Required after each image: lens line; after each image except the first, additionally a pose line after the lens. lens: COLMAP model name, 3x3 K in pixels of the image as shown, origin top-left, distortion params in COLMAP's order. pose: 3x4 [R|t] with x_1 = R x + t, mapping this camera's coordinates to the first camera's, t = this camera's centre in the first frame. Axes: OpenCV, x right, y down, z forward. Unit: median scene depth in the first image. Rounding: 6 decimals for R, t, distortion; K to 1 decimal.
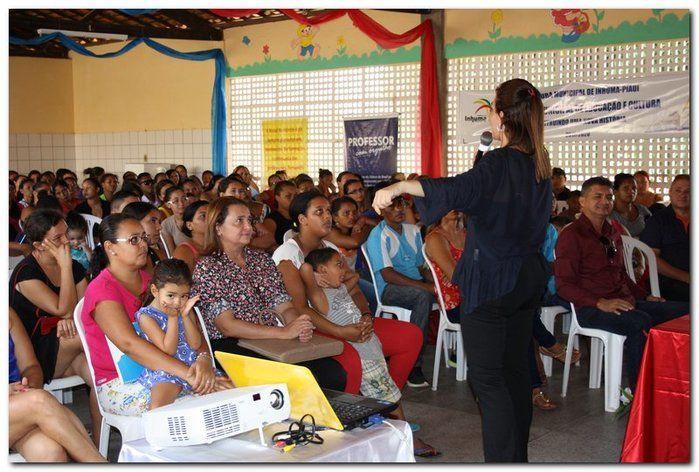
lens RADIAL K [[940.5, 0, 344.9], [0, 940.5, 236.8], [0, 0, 1]] dist [-0.028412, 0.000000]
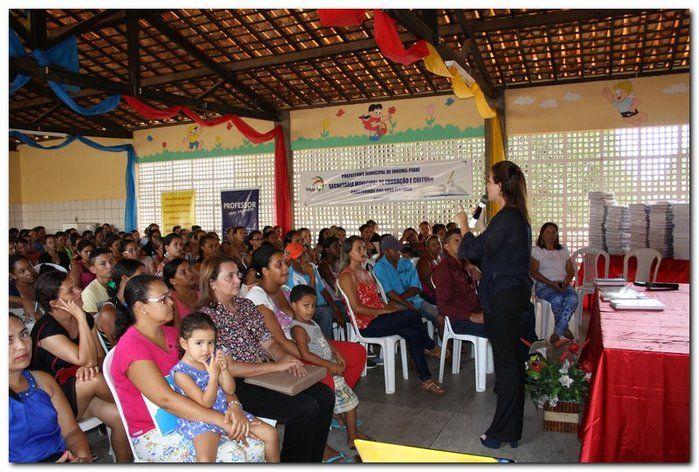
lens RADIAL K [[554.1, 0, 333.3], [0, 554.1, 244.0], [0, 0, 1]] dist [-0.106962, 0.050092]
pose [[0.962925, -0.034144, 0.267598, -0.080867], [0.040985, 0.998959, -0.020019, -0.018127], [-0.266636, 0.030245, 0.963323, 0.129428]]
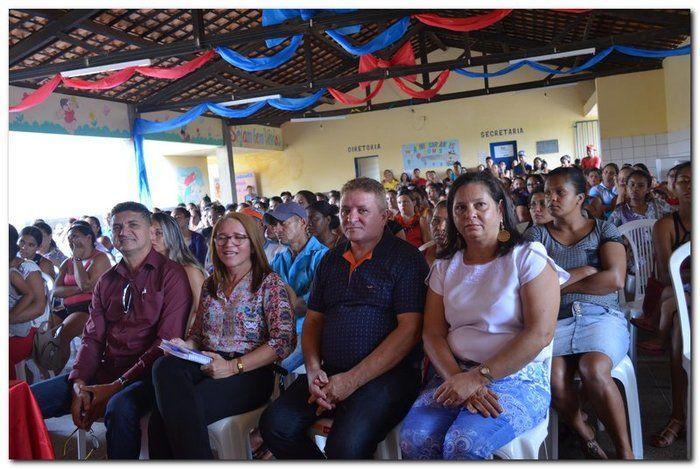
lens RADIAL K [[656.8, 0, 350.3], [0, 656.8, 231.1], [0, 0, 1]] dist [-0.058368, 0.000000]
pose [[0.404439, 0.035572, -0.913873, 0.434446], [-0.000503, 0.999252, 0.038672, -0.032999], [0.914565, -0.015180, 0.404154, 0.508601]]
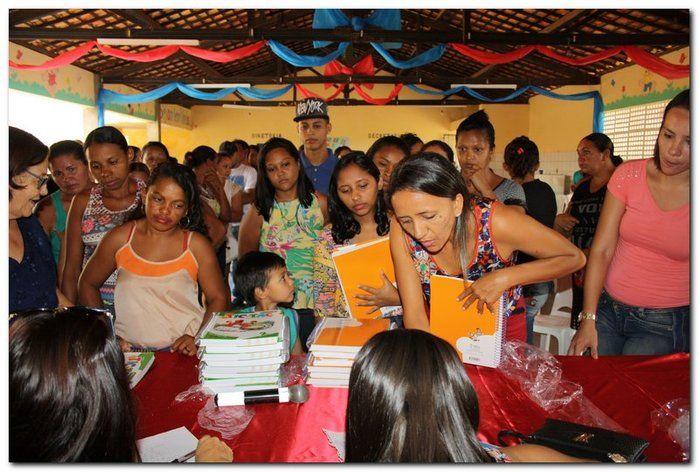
lens RADIAL K [[559.8, 0, 355.6], [0, 559.8, 237.8], [0, 0, 1]] dist [-0.116427, 0.046812]
pose [[0.676355, 0.112296, -0.727965, 0.294274], [-0.083529, 0.993628, 0.075670, -0.028681], [0.731824, 0.009627, 0.681425, 0.293717]]
